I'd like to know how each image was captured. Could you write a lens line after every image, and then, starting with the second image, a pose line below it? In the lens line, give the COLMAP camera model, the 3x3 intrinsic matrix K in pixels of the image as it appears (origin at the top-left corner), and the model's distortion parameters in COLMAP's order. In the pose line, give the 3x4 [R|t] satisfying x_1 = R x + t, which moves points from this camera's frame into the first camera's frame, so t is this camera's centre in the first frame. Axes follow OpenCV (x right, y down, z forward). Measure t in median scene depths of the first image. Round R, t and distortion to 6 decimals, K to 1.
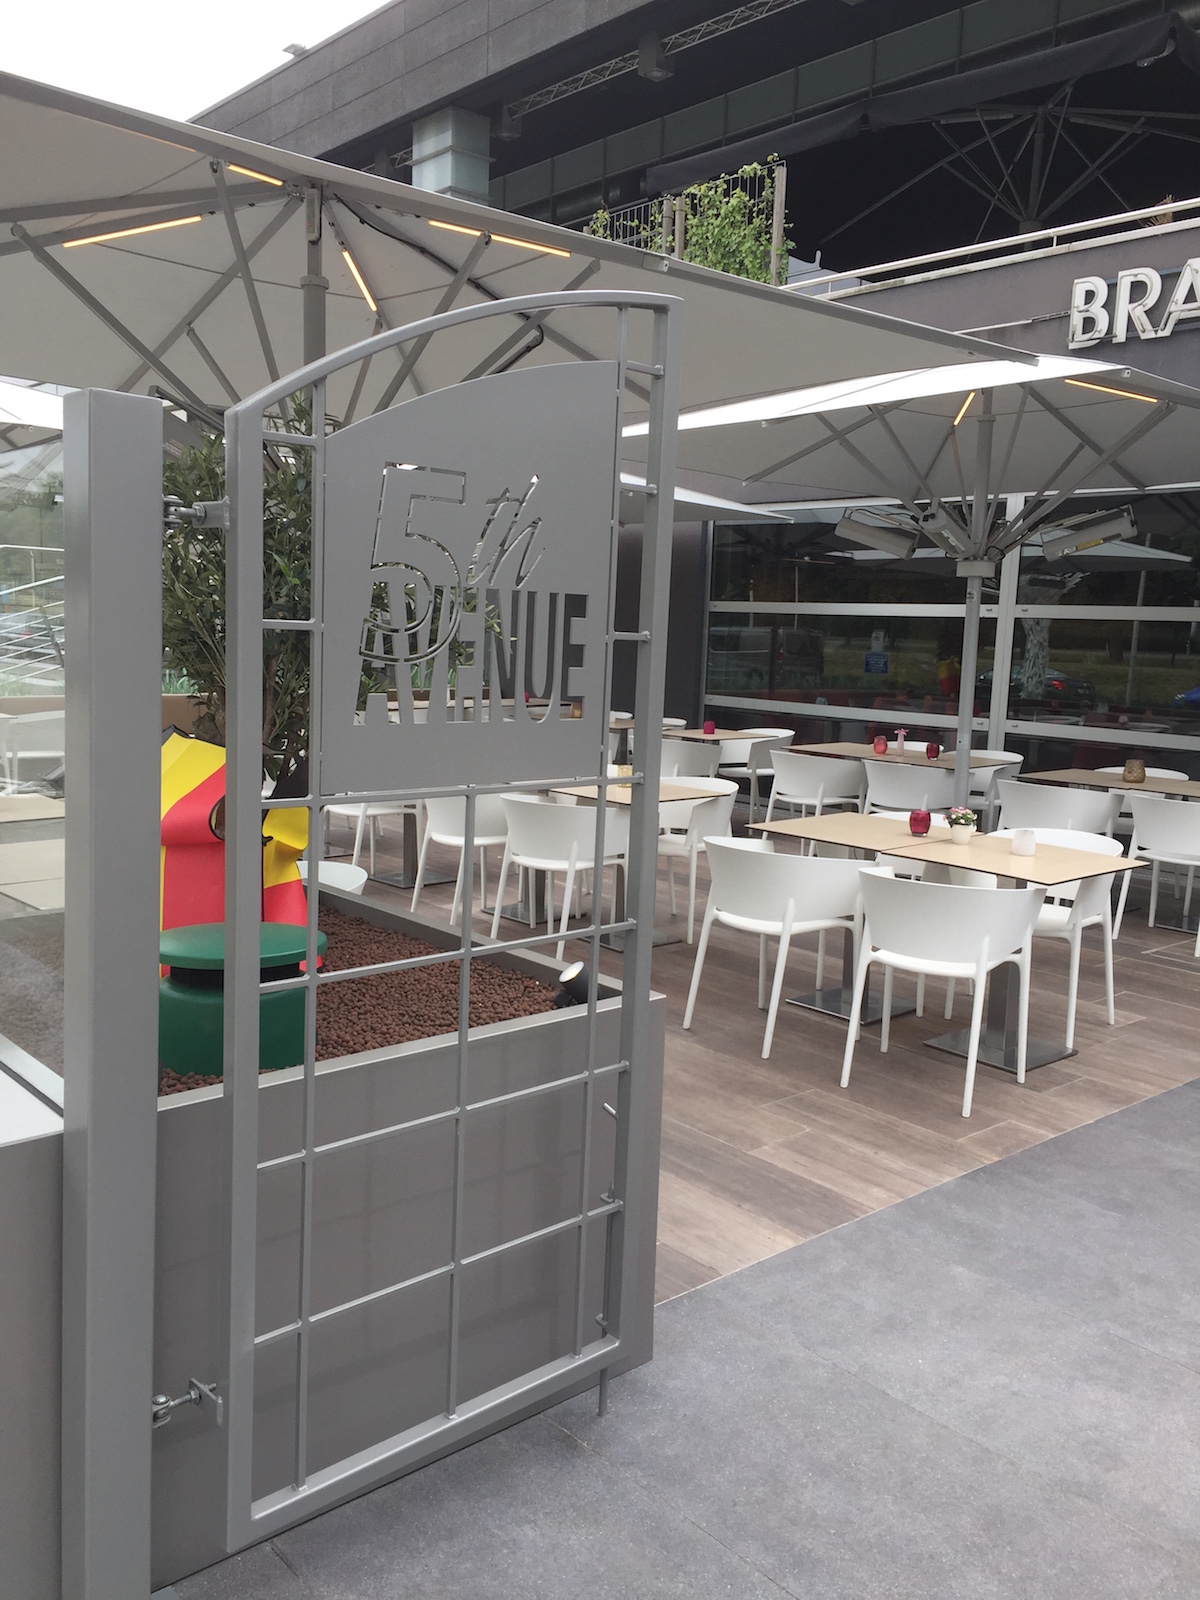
lens RADIAL K [[1362.6, 0, 597.2], [0, 1362.6, 799.0], [0, 0, 1]] dist [0.045211, -0.031995]
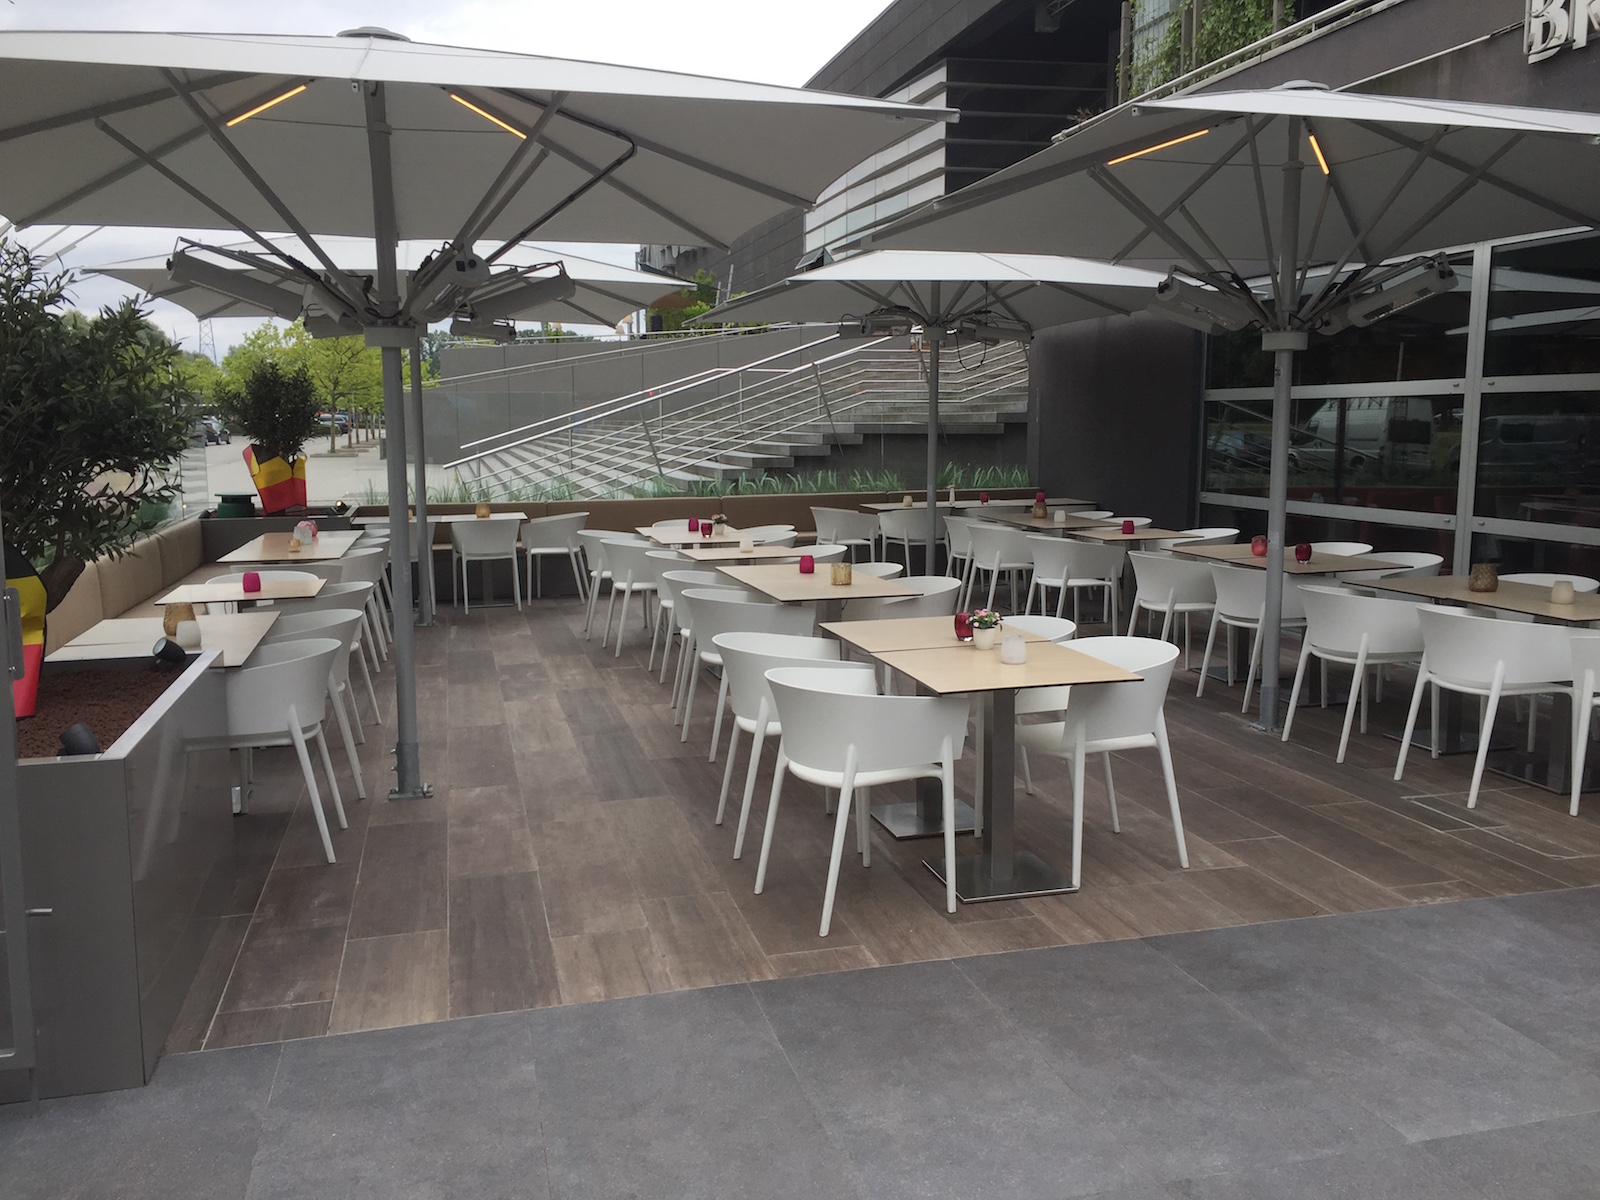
lens RADIAL K [[1362.6, 0, 803.8], [0, 1362.6, 596.2], [0, 0, 1]] dist [0.045211, -0.031995]
pose [[0.899387, 0.021223, -0.436637, 0.651329], [-0.023884, 0.999715, -0.000605, 0.001252], [0.436500, 0.010973, 0.899637, 0.151653]]
